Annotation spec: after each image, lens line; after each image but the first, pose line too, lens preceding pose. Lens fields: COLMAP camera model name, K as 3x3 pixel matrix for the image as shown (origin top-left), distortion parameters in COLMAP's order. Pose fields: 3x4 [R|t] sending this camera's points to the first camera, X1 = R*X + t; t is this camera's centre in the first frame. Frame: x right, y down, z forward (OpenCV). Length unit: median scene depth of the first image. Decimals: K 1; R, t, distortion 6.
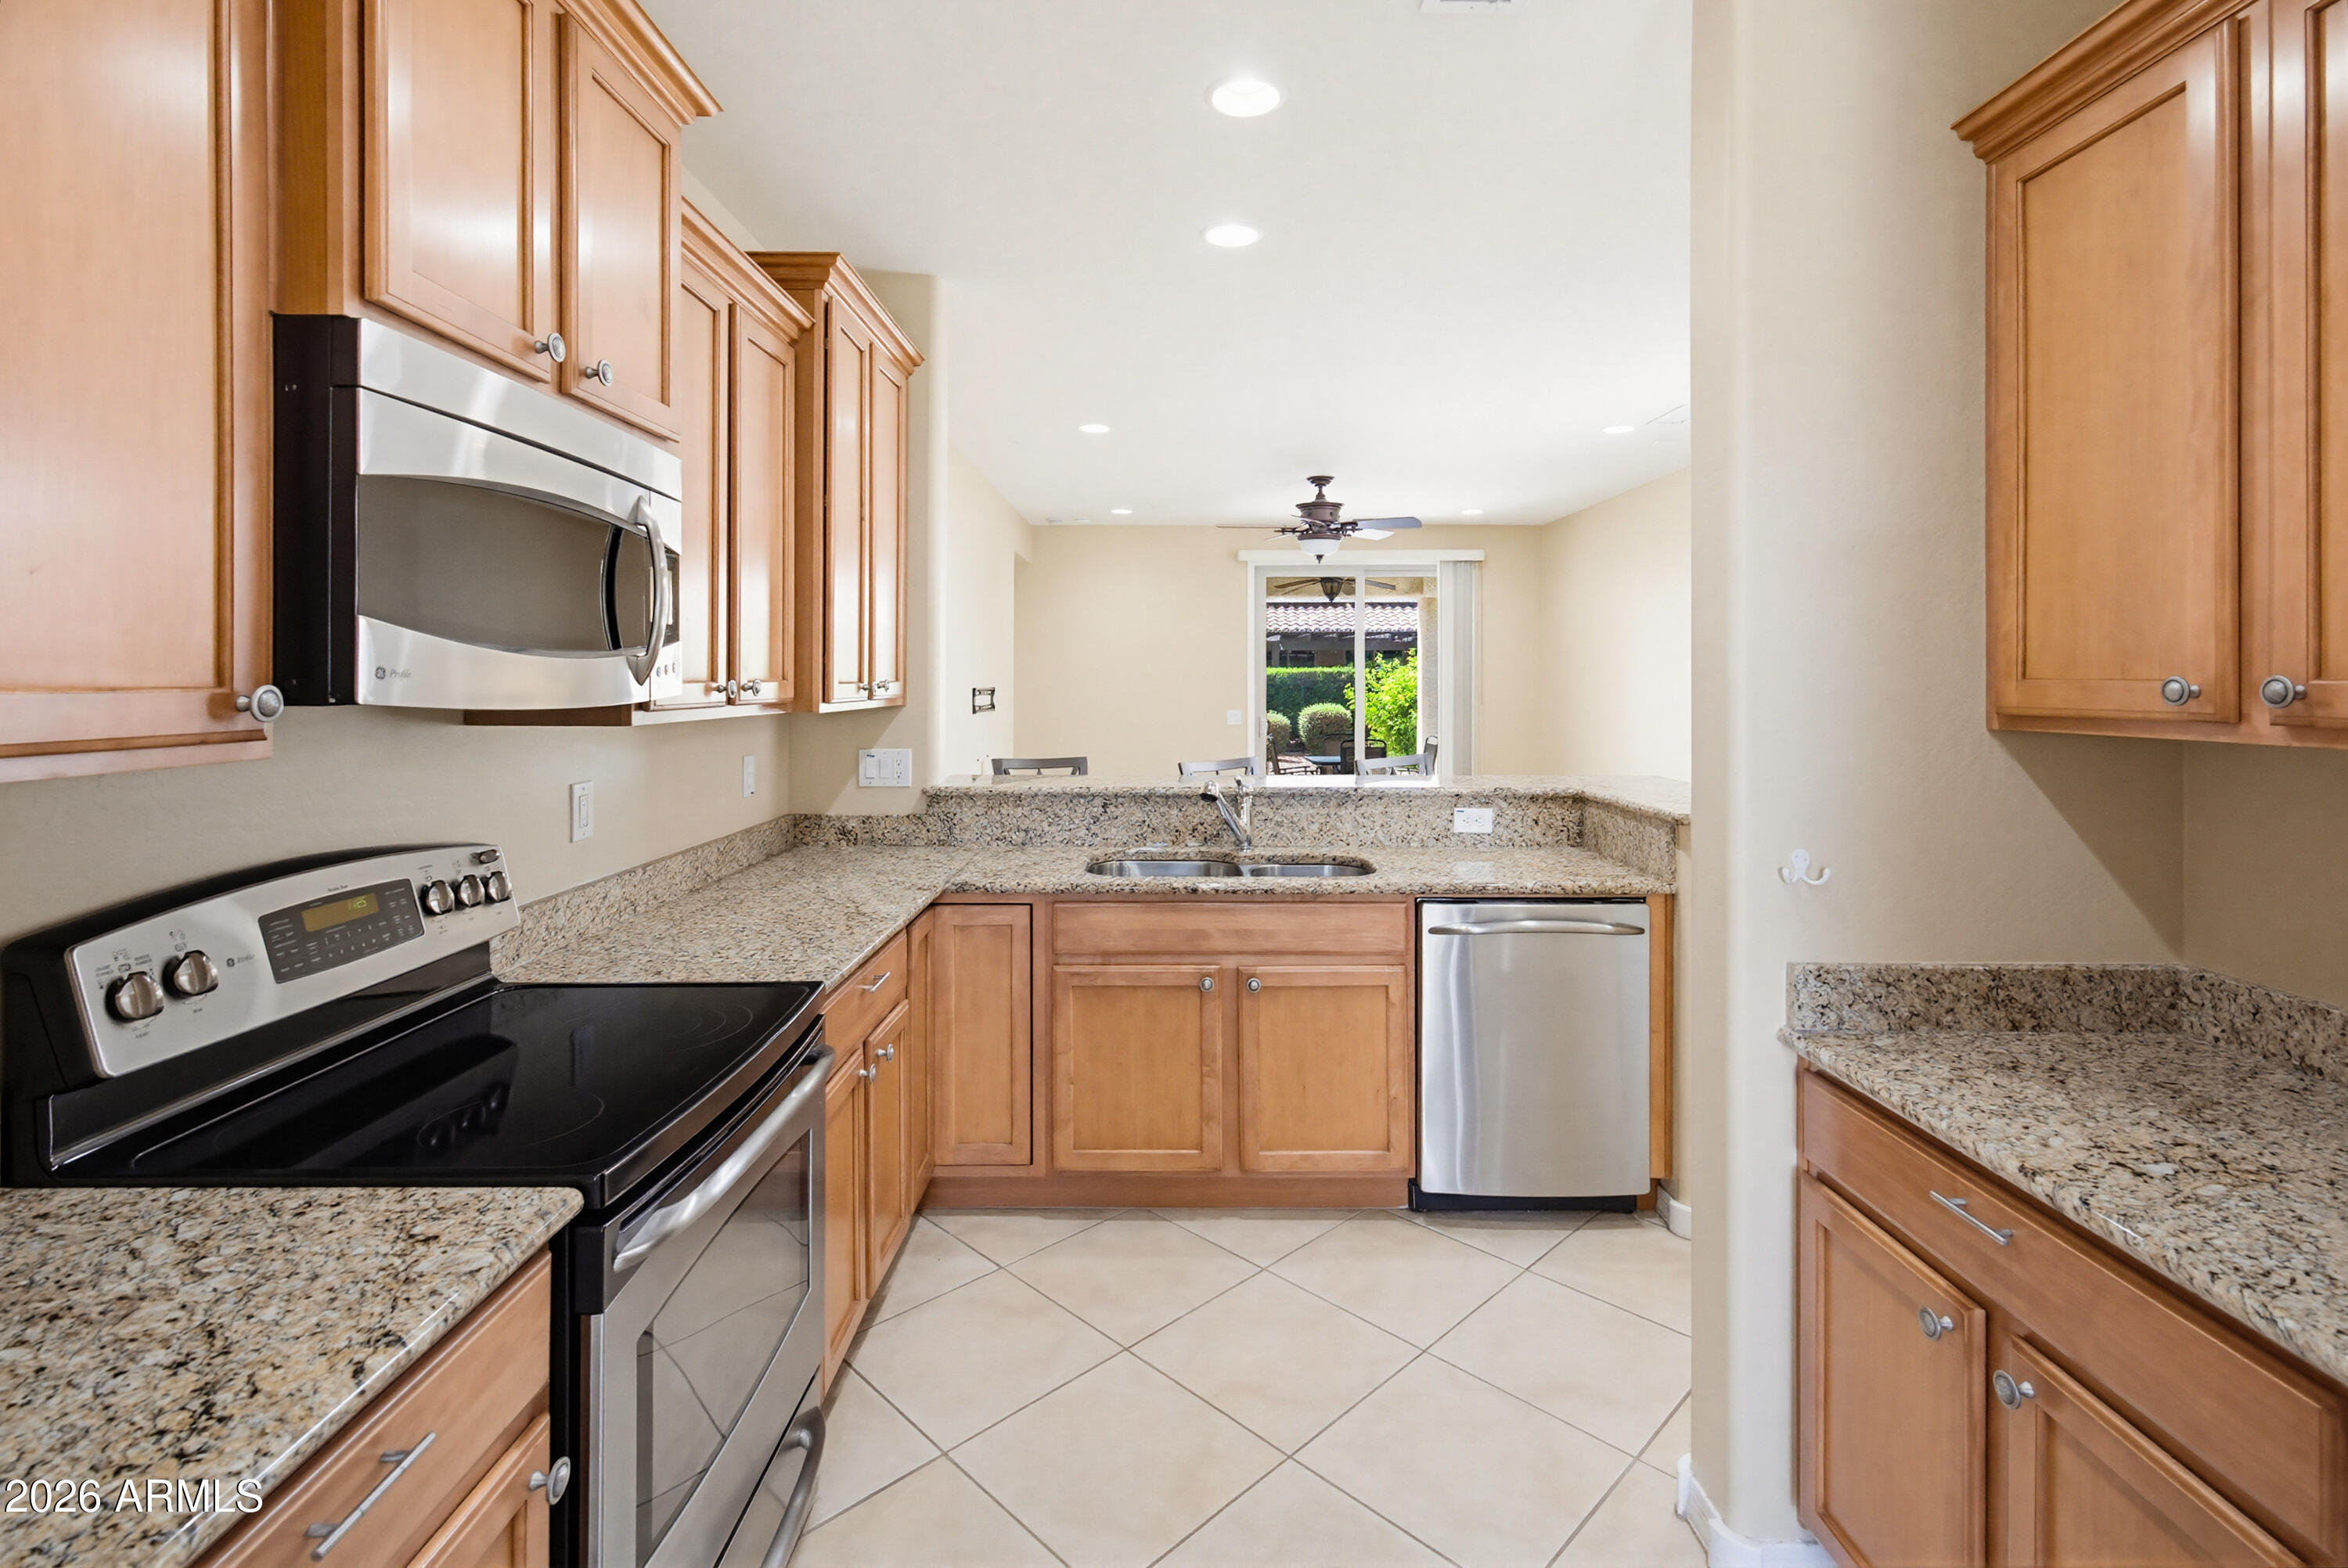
lens RADIAL K [[1090.5, 0, 1154.8], [0, 1090.5, 671.8], [0, 0, 1]] dist [0.001630, -0.000590]
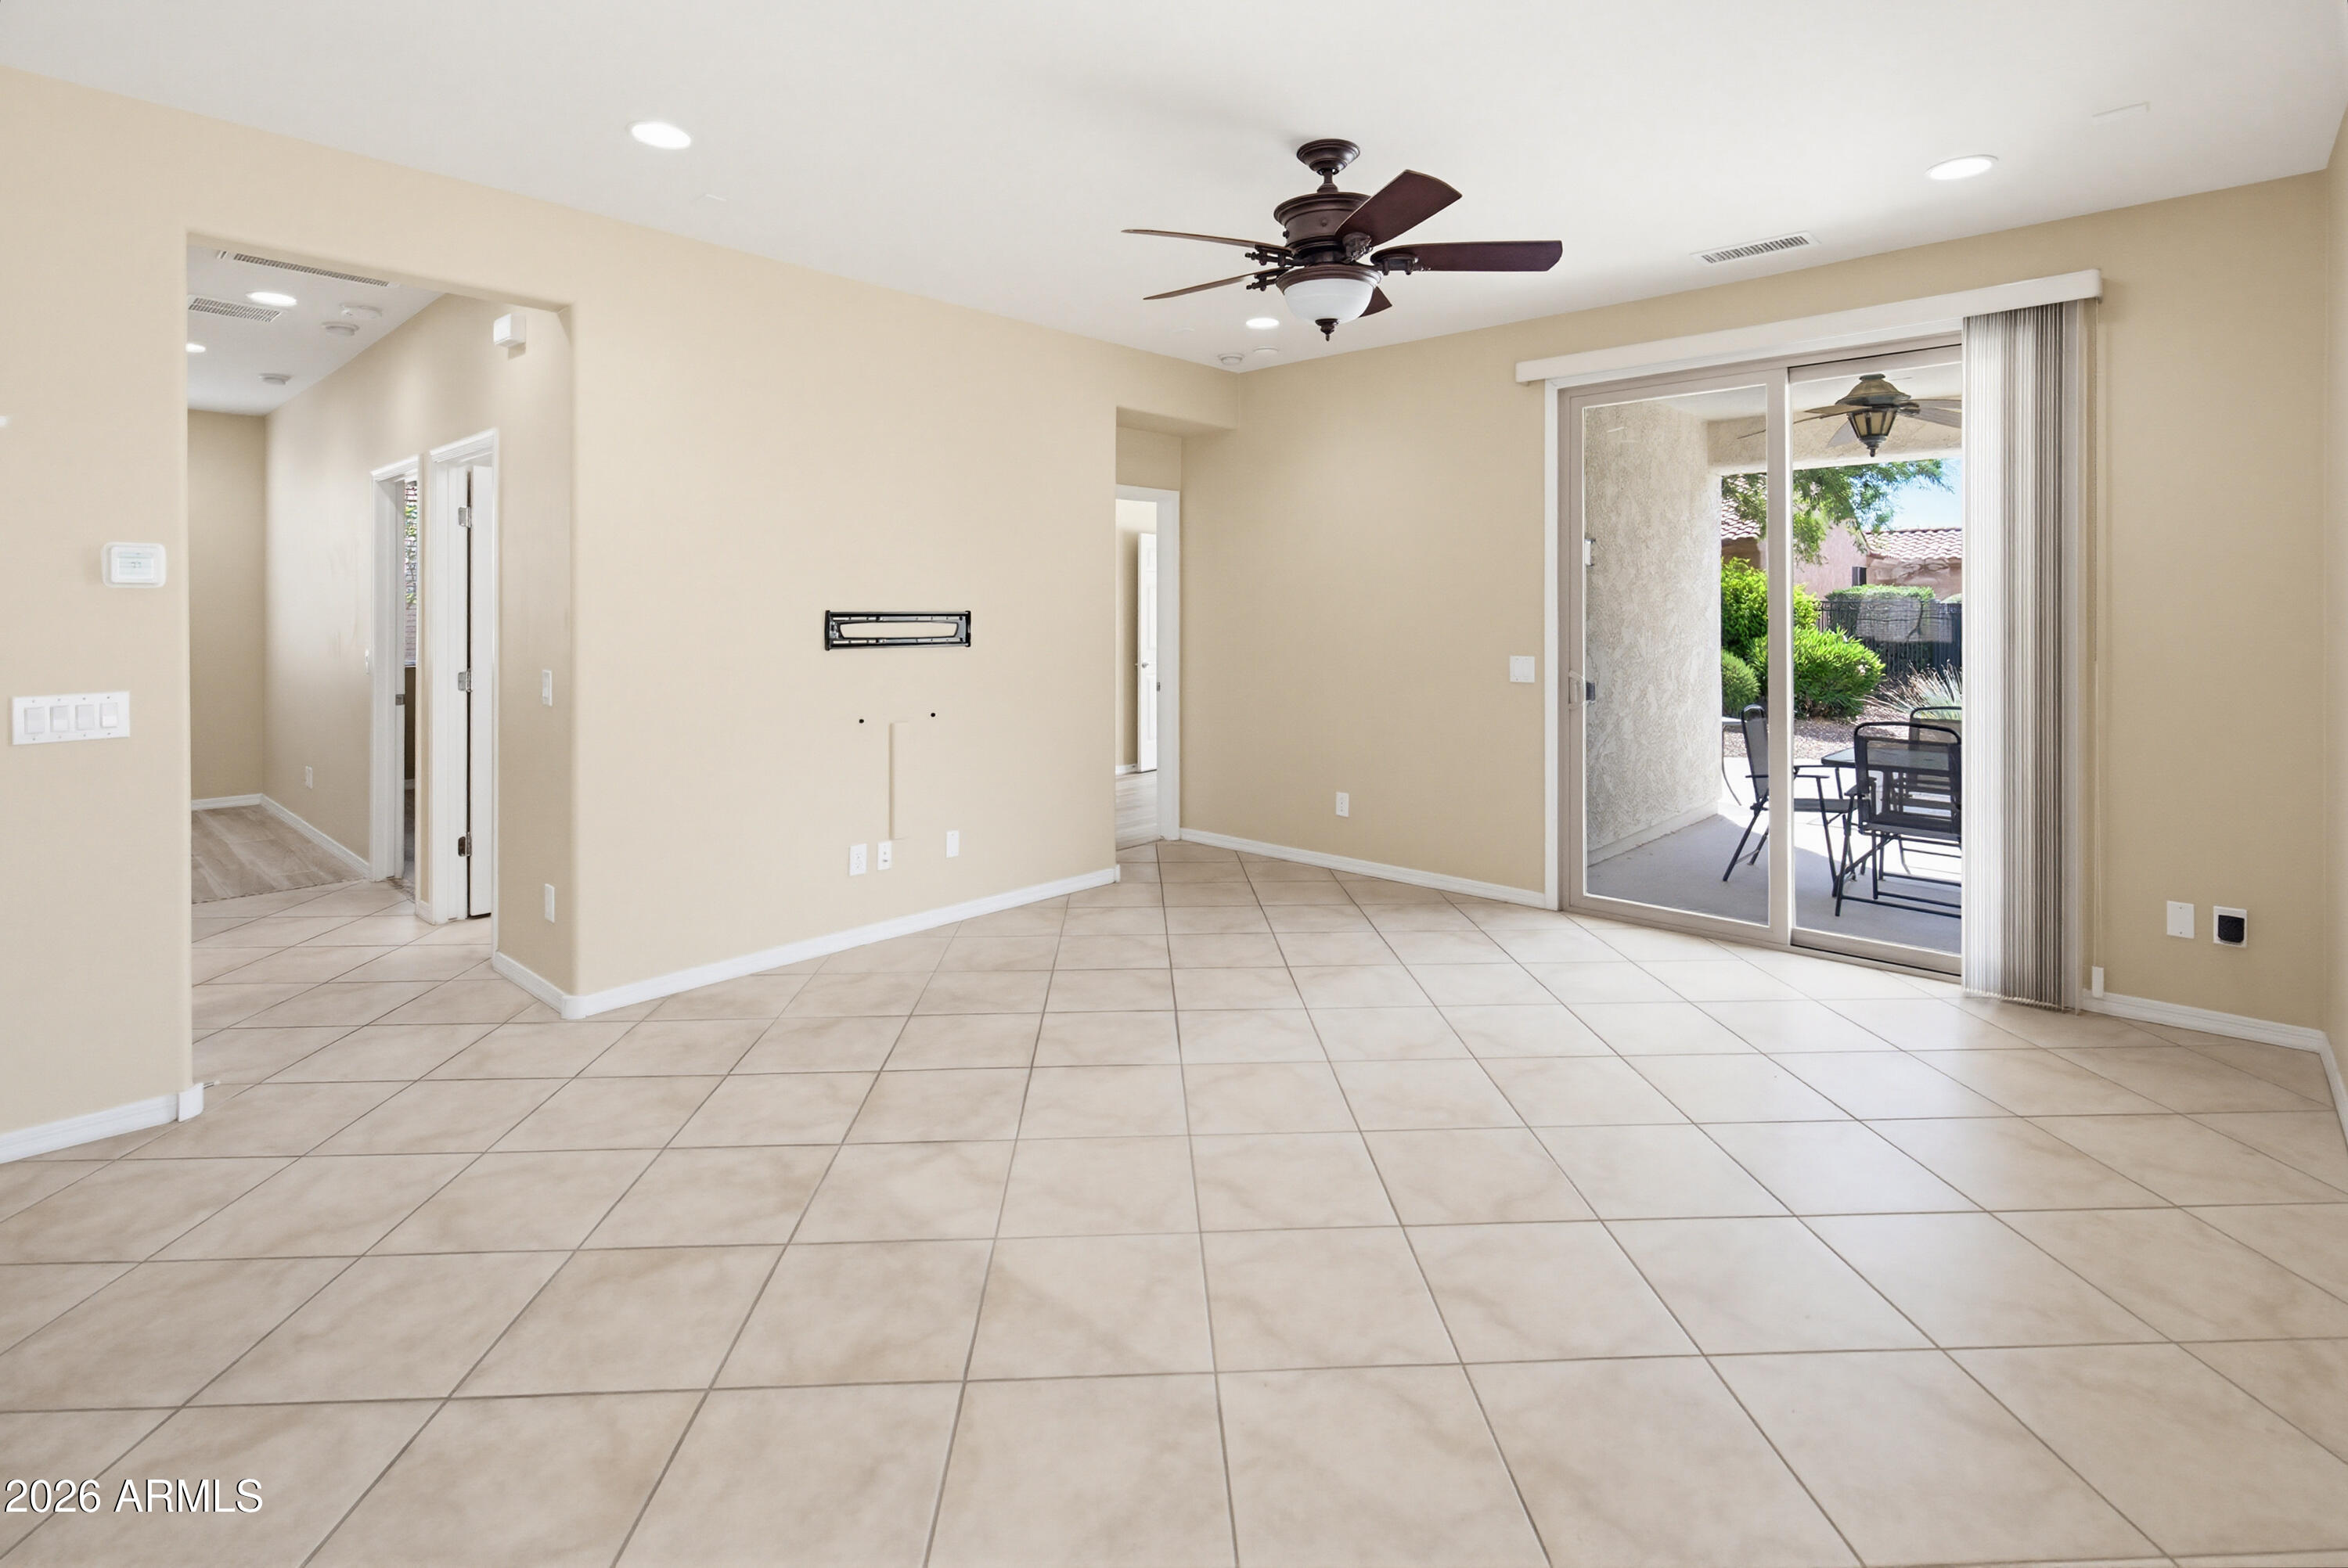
lens RADIAL K [[1090.5, 0, 1175.3], [0, 1090.5, 614.3], [0, 0, 1]] dist [0.001630, -0.000590]
pose [[0.747534, 0.004506, -0.664208, 0.508919], [0.002621, 0.999949, 0.009733, 0.013507], [0.664218, -0.009017, 0.747485, 0.772162]]
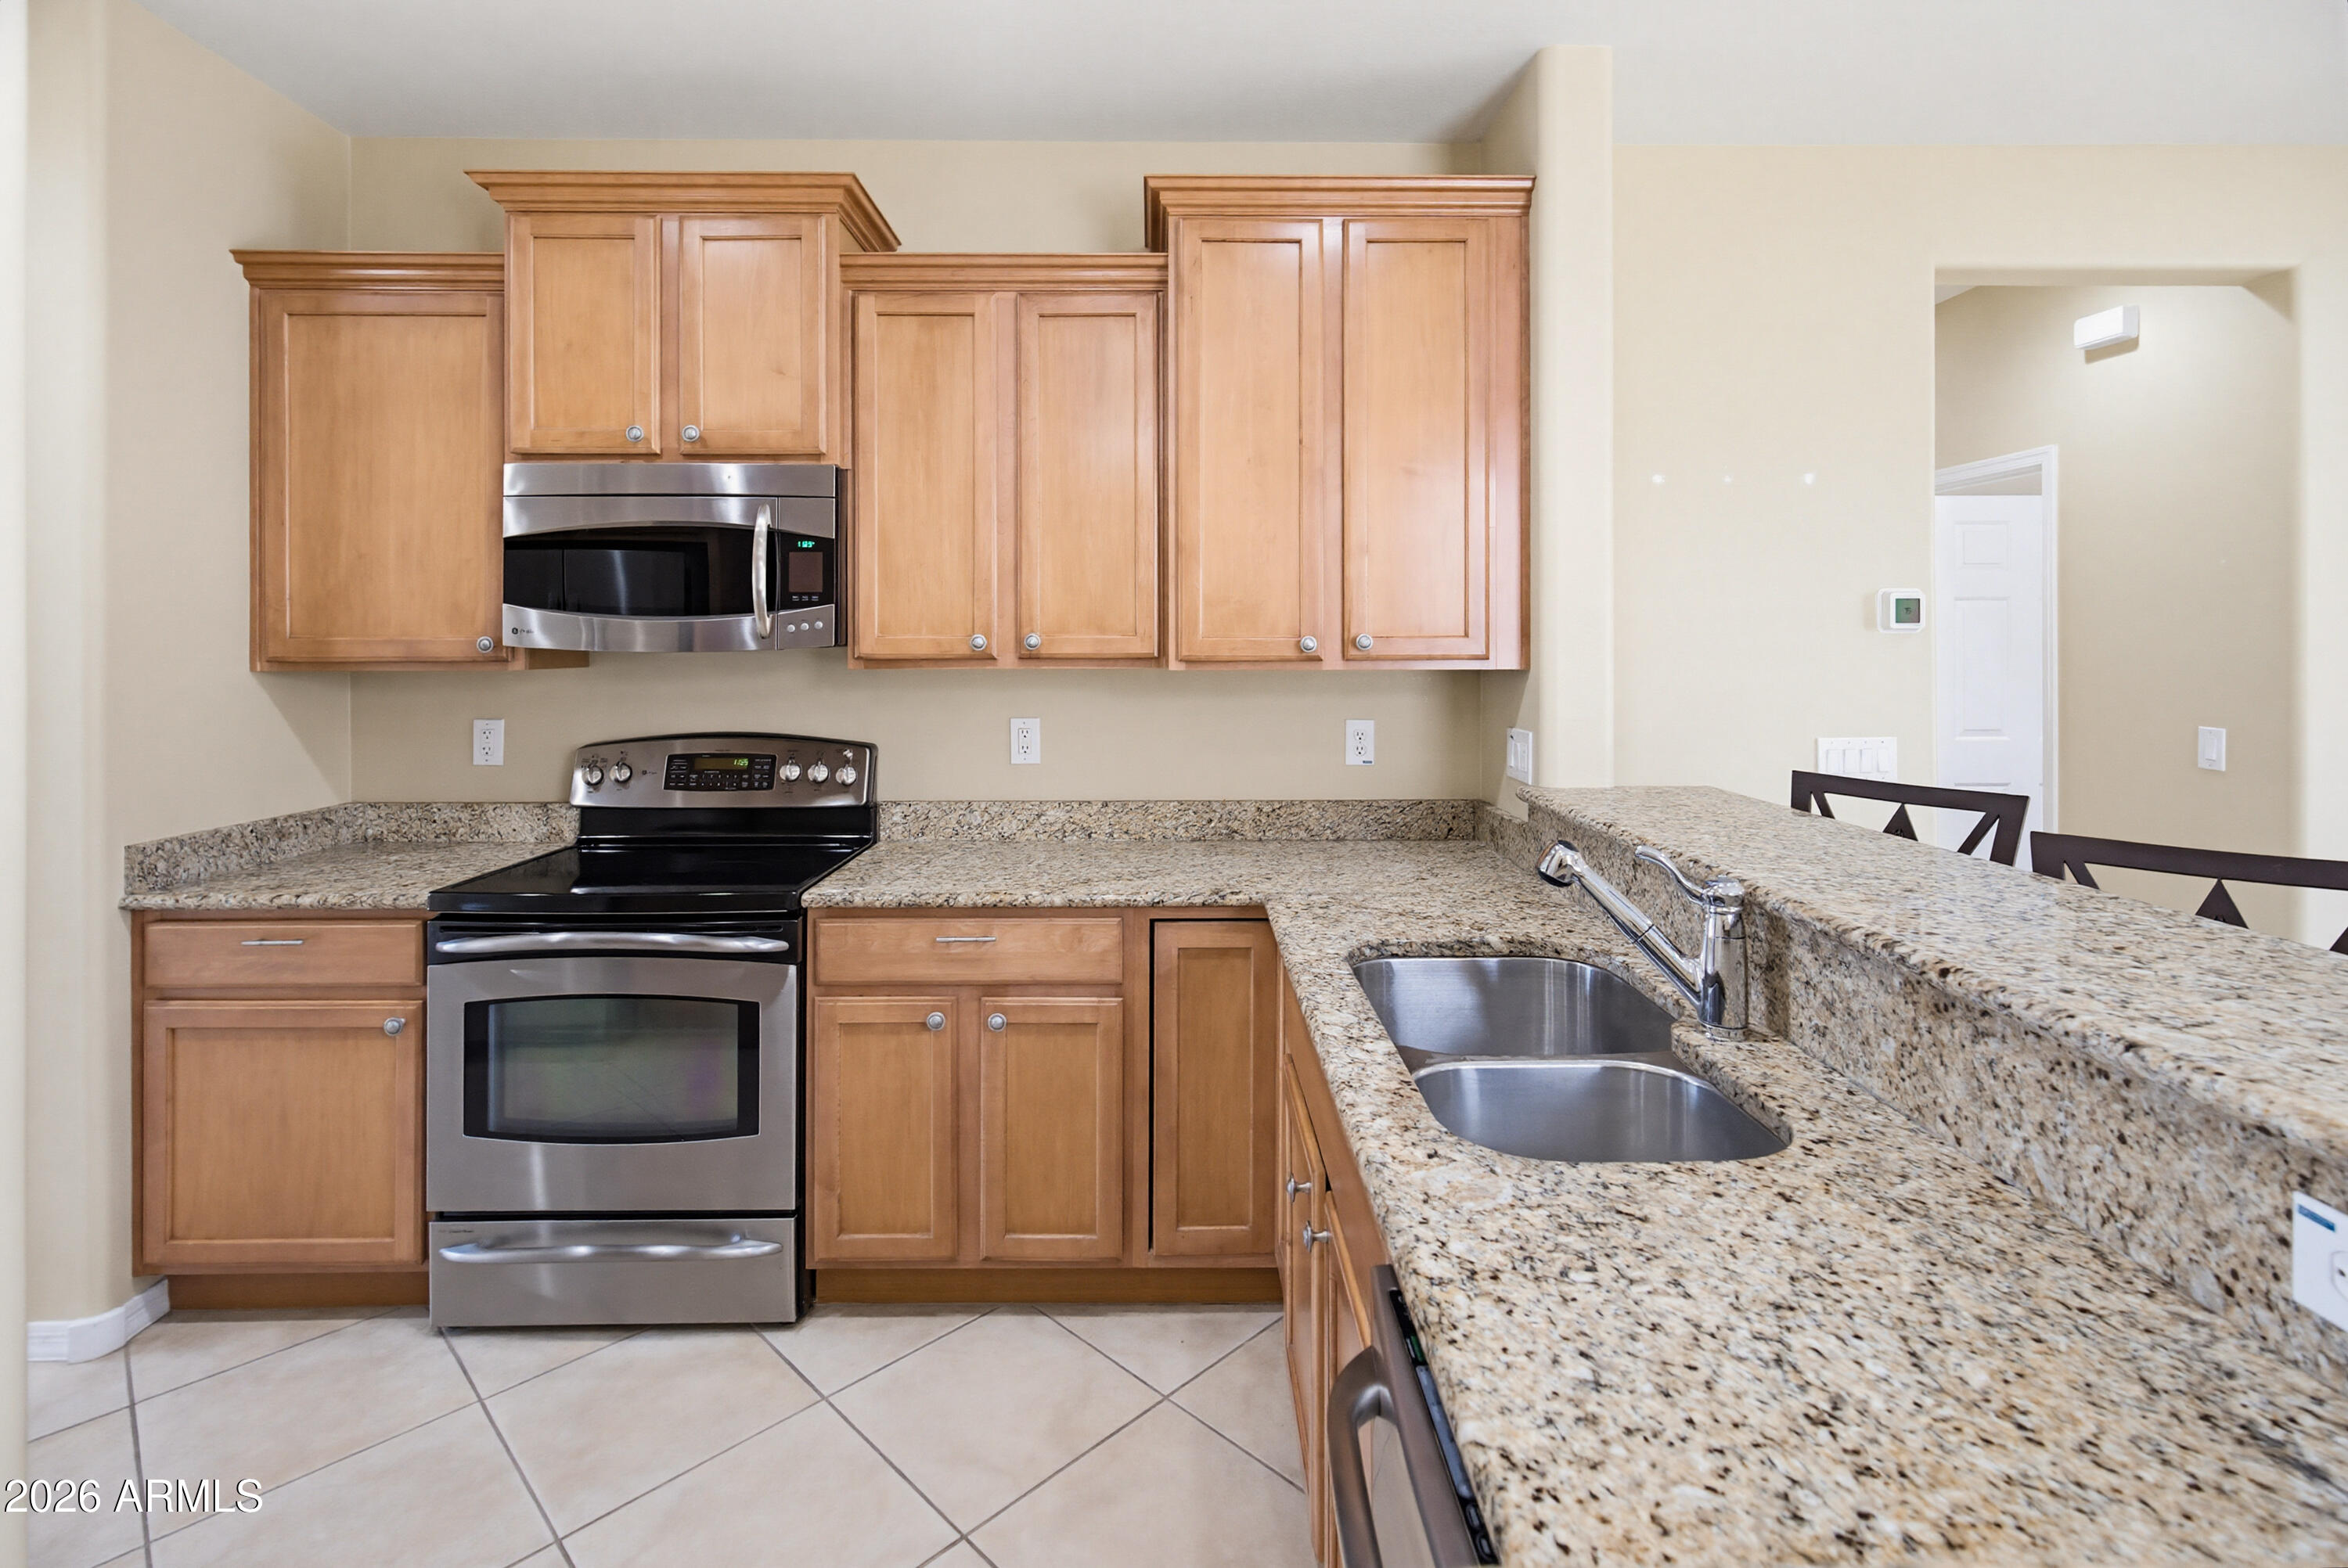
lens RADIAL K [[1090.5, 0, 1189.3], [0, 1090.5, 642.1], [0, 0, 1]] dist [0.001630, -0.000590]
pose [[0.035546, -0.002074, -0.999366, 0.300995], [0.006881, 0.999975, -0.001830, 0.007656], [0.999344, -0.006812, 0.035559, 0.474758]]
